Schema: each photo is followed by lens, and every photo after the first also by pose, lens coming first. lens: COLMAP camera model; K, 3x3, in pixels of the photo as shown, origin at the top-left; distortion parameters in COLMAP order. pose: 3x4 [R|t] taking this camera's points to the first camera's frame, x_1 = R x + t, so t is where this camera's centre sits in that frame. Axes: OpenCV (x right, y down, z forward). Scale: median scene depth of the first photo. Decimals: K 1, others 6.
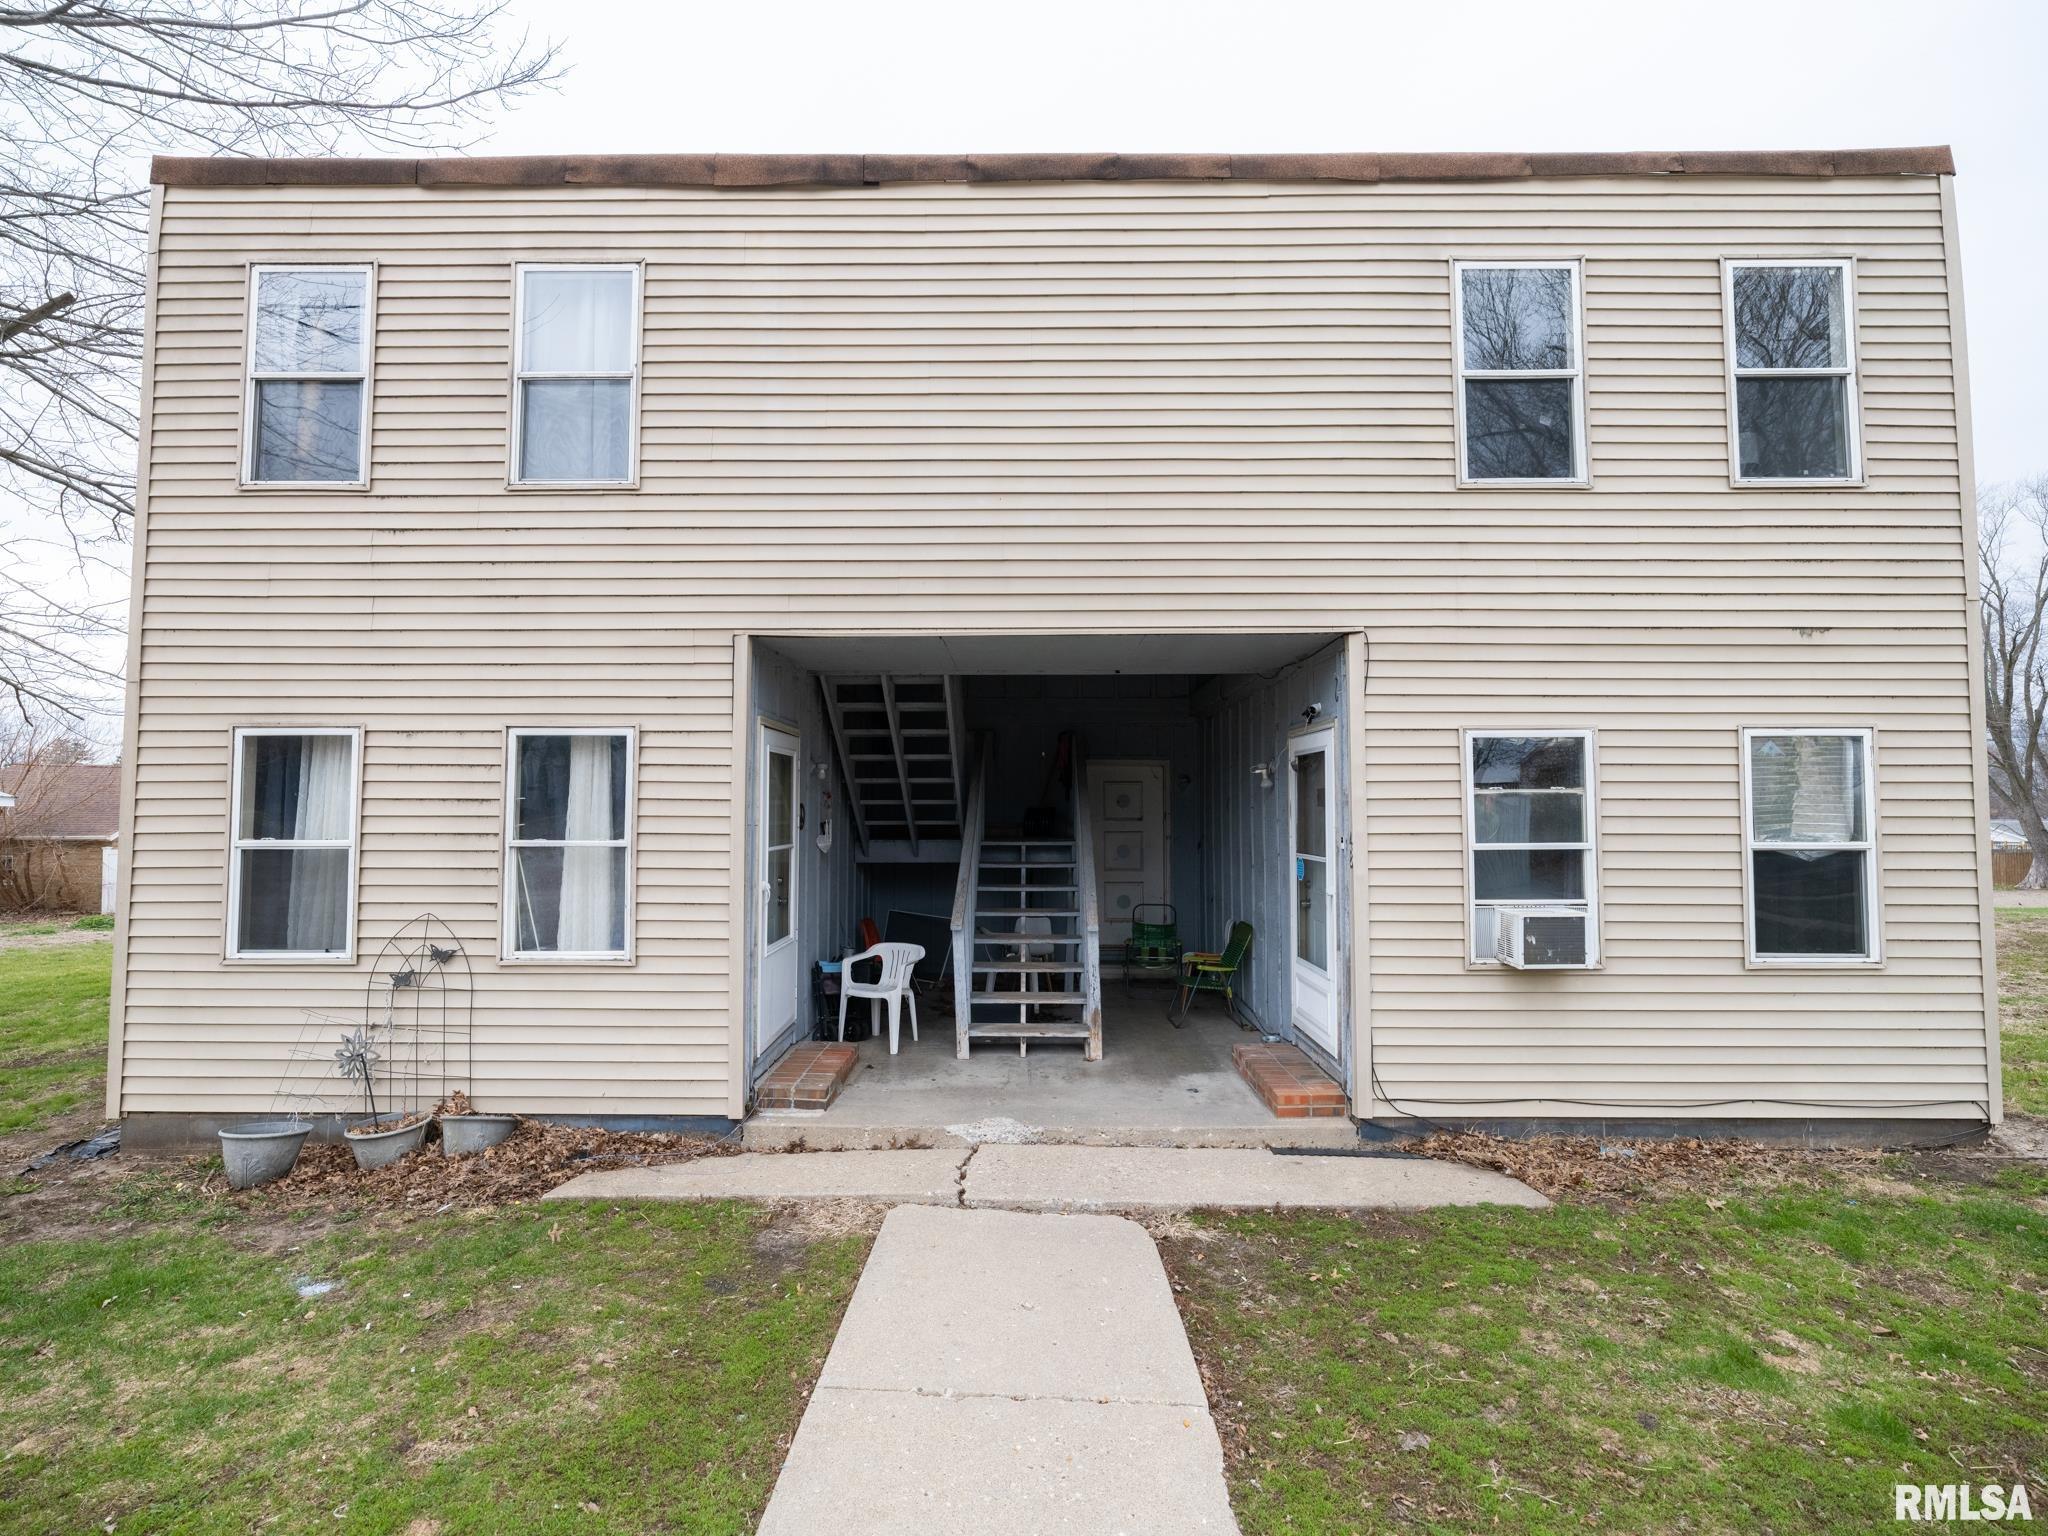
lens RADIAL K [[961.6, 0, 1007.8], [0, 961.6, 764.2], [0, 0, 1]] dist [-0.007436, 0.004677]
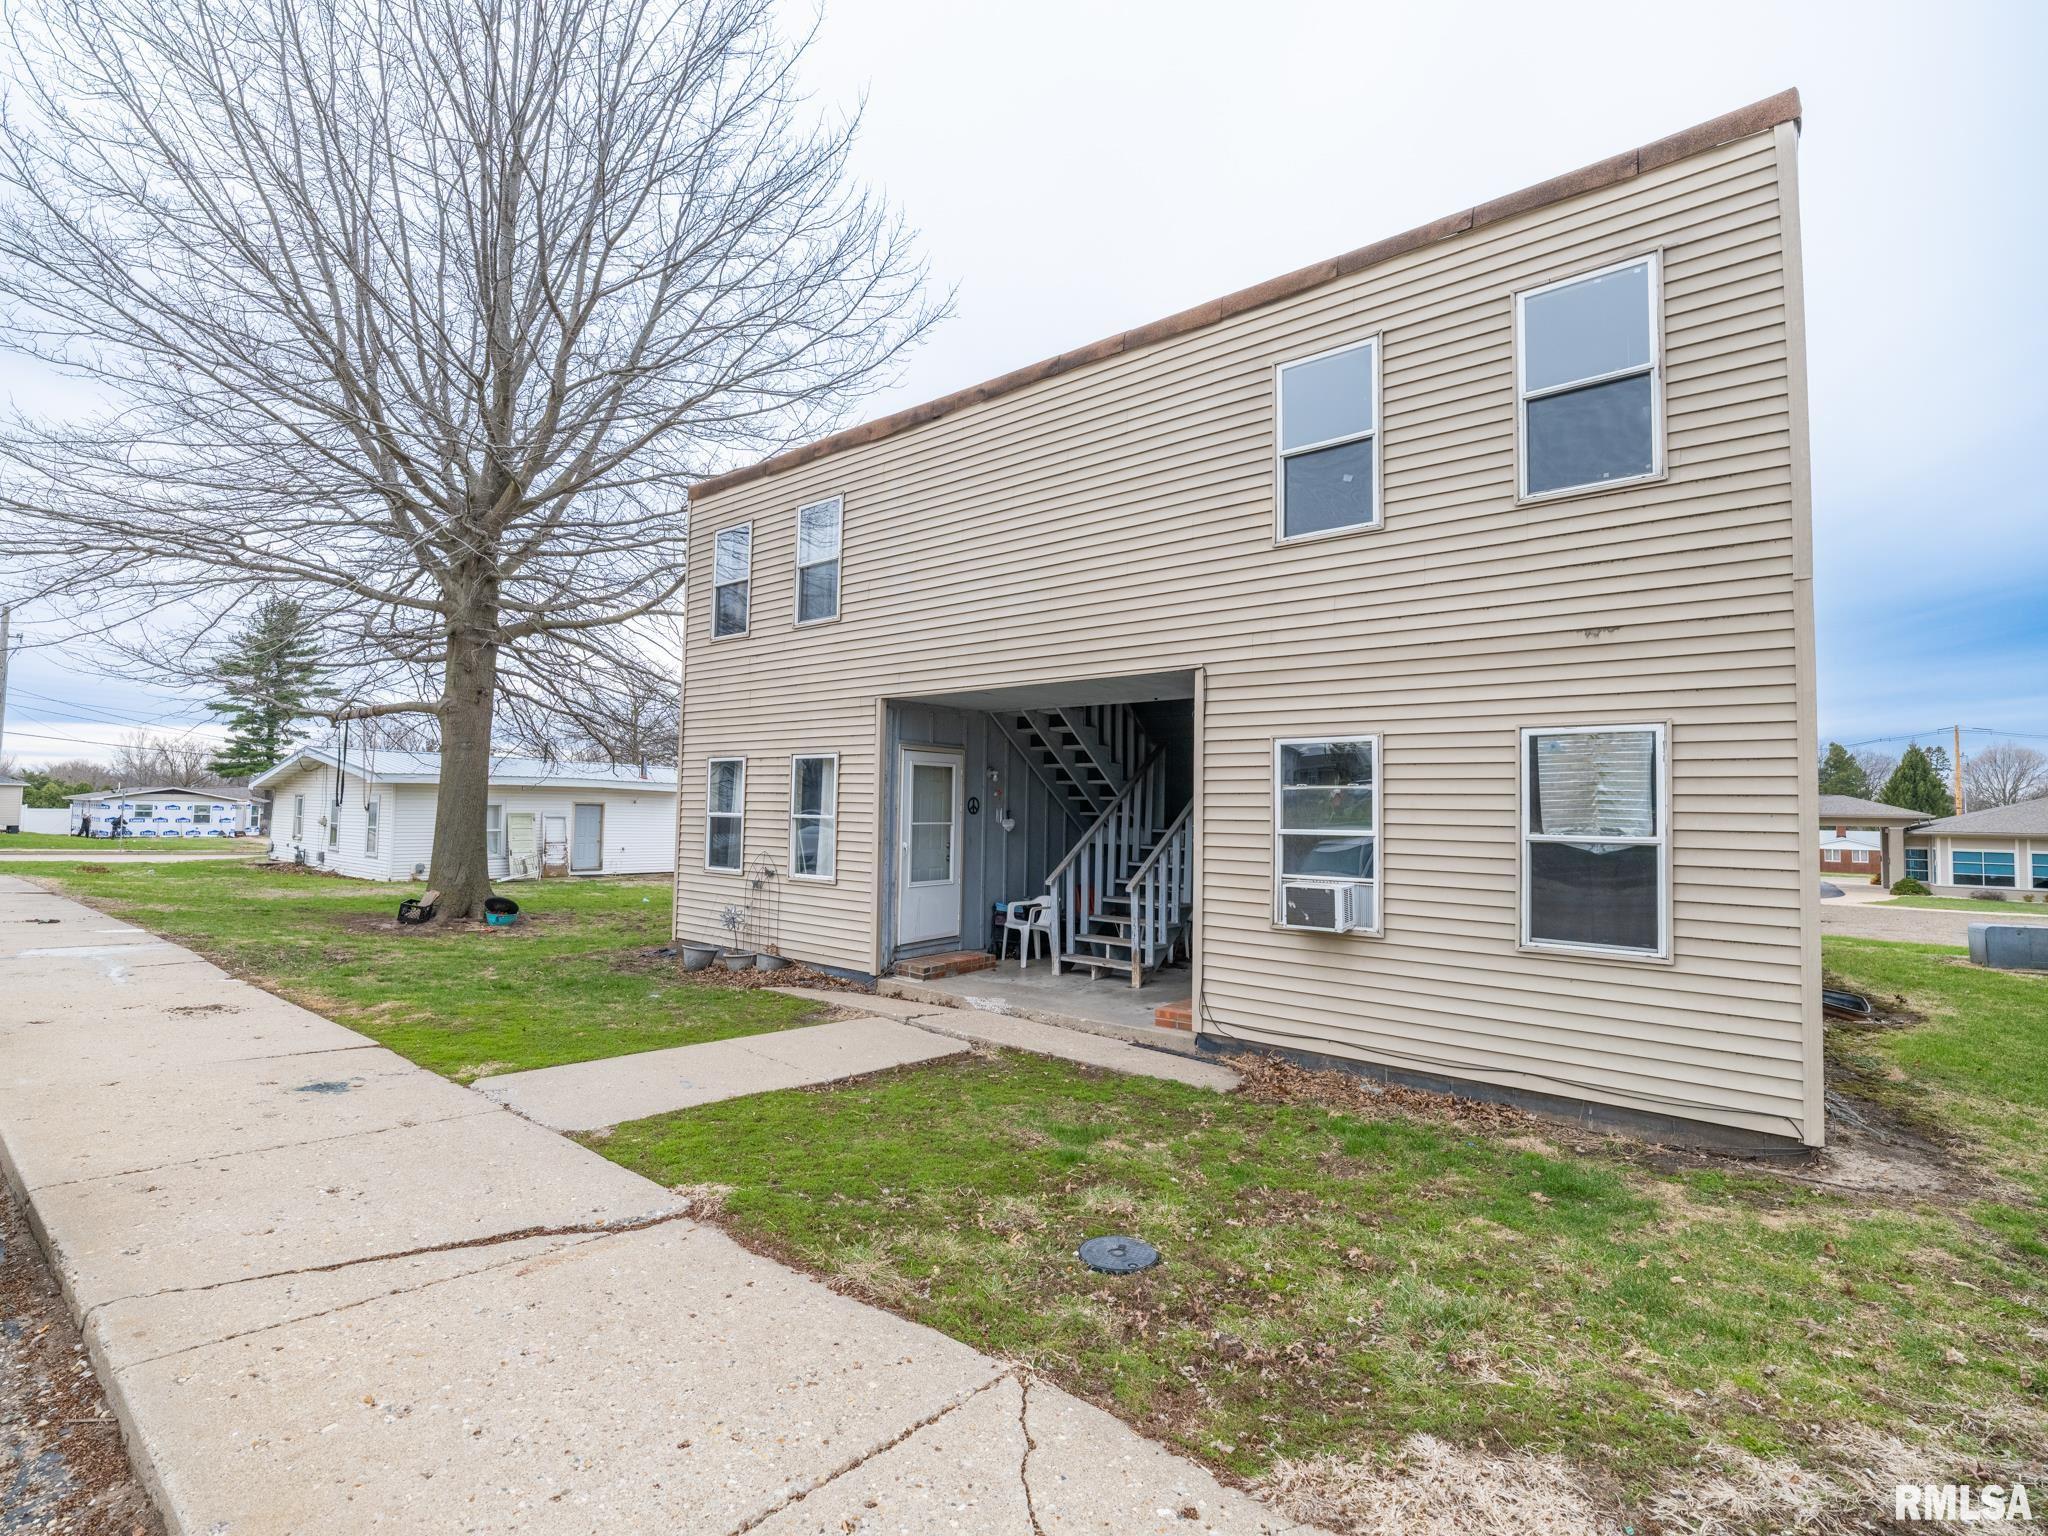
lens RADIAL K [[961.6, 0, 1007.8], [0, 961.6, 764.2], [0, 0, 1]] dist [-0.007436, 0.004677]
pose [[0.776195, -0.017557, -0.630248, 0.994653], [0.013944, 0.999846, -0.010680, 0.006101], [0.630338, -0.000499, 0.776320, -0.201052]]
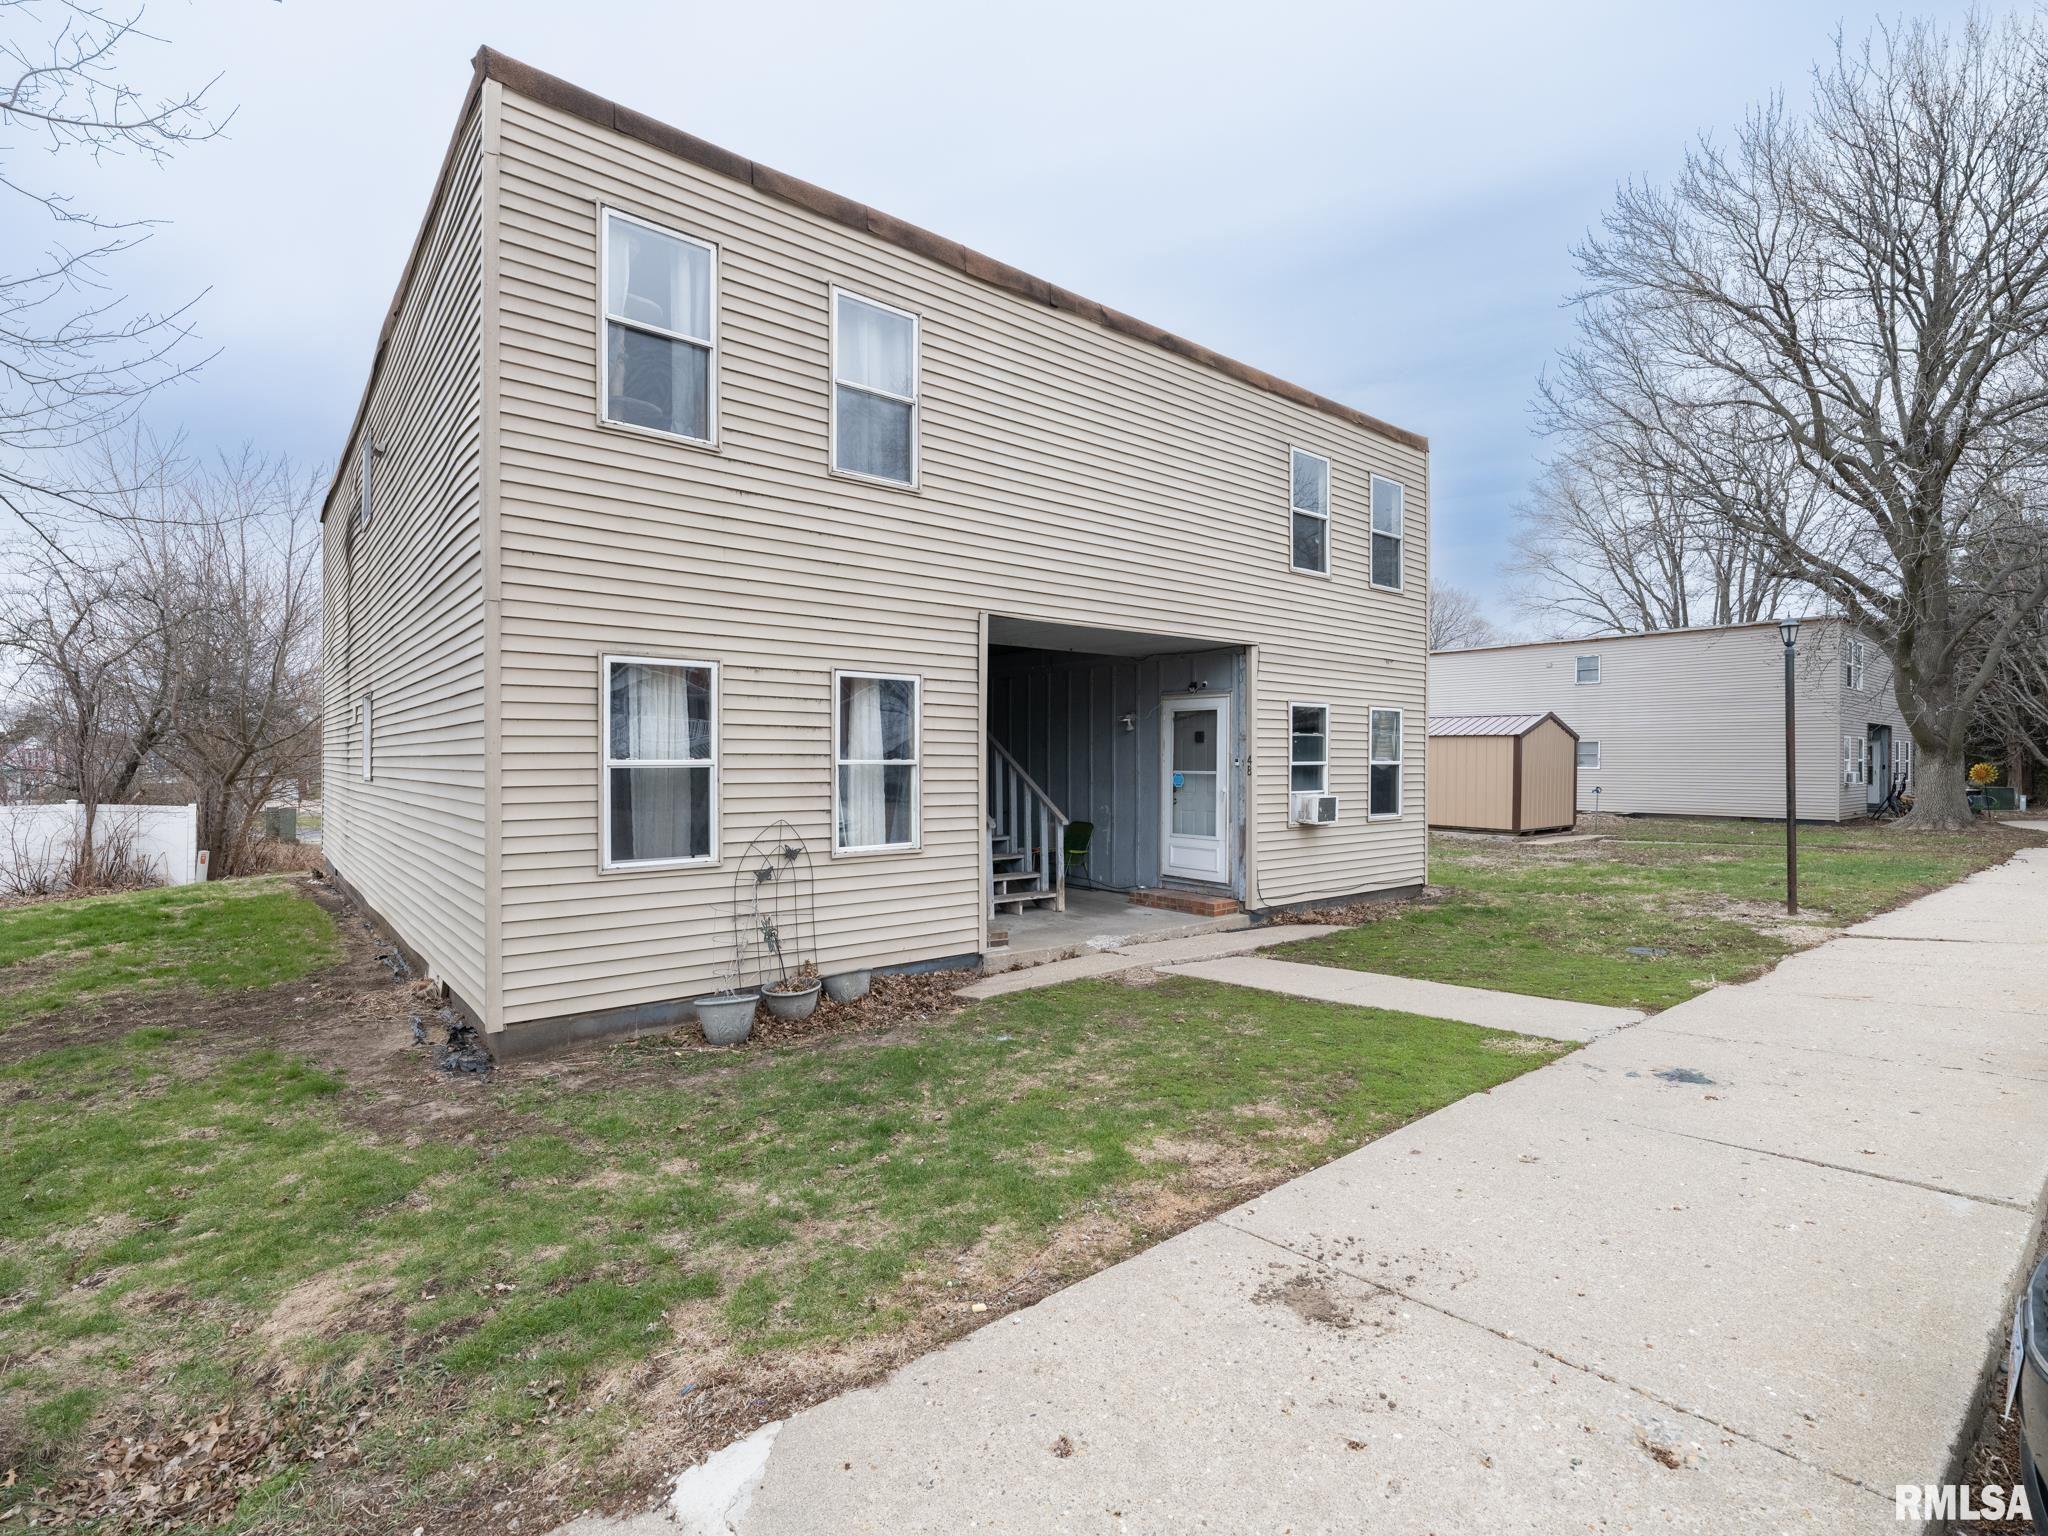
lens RADIAL K [[927.1, 0, 1006.8], [0, 927.1, 769.9], [0, 0, 1]] dist [0.000447, 0.000116]
pose [[0.785039, -0.006227, 0.619415, -1.084491], [-0.029710, 0.998420, 0.047692, 0.027476], [-0.618734, -0.055843, 0.783613, -0.089502]]
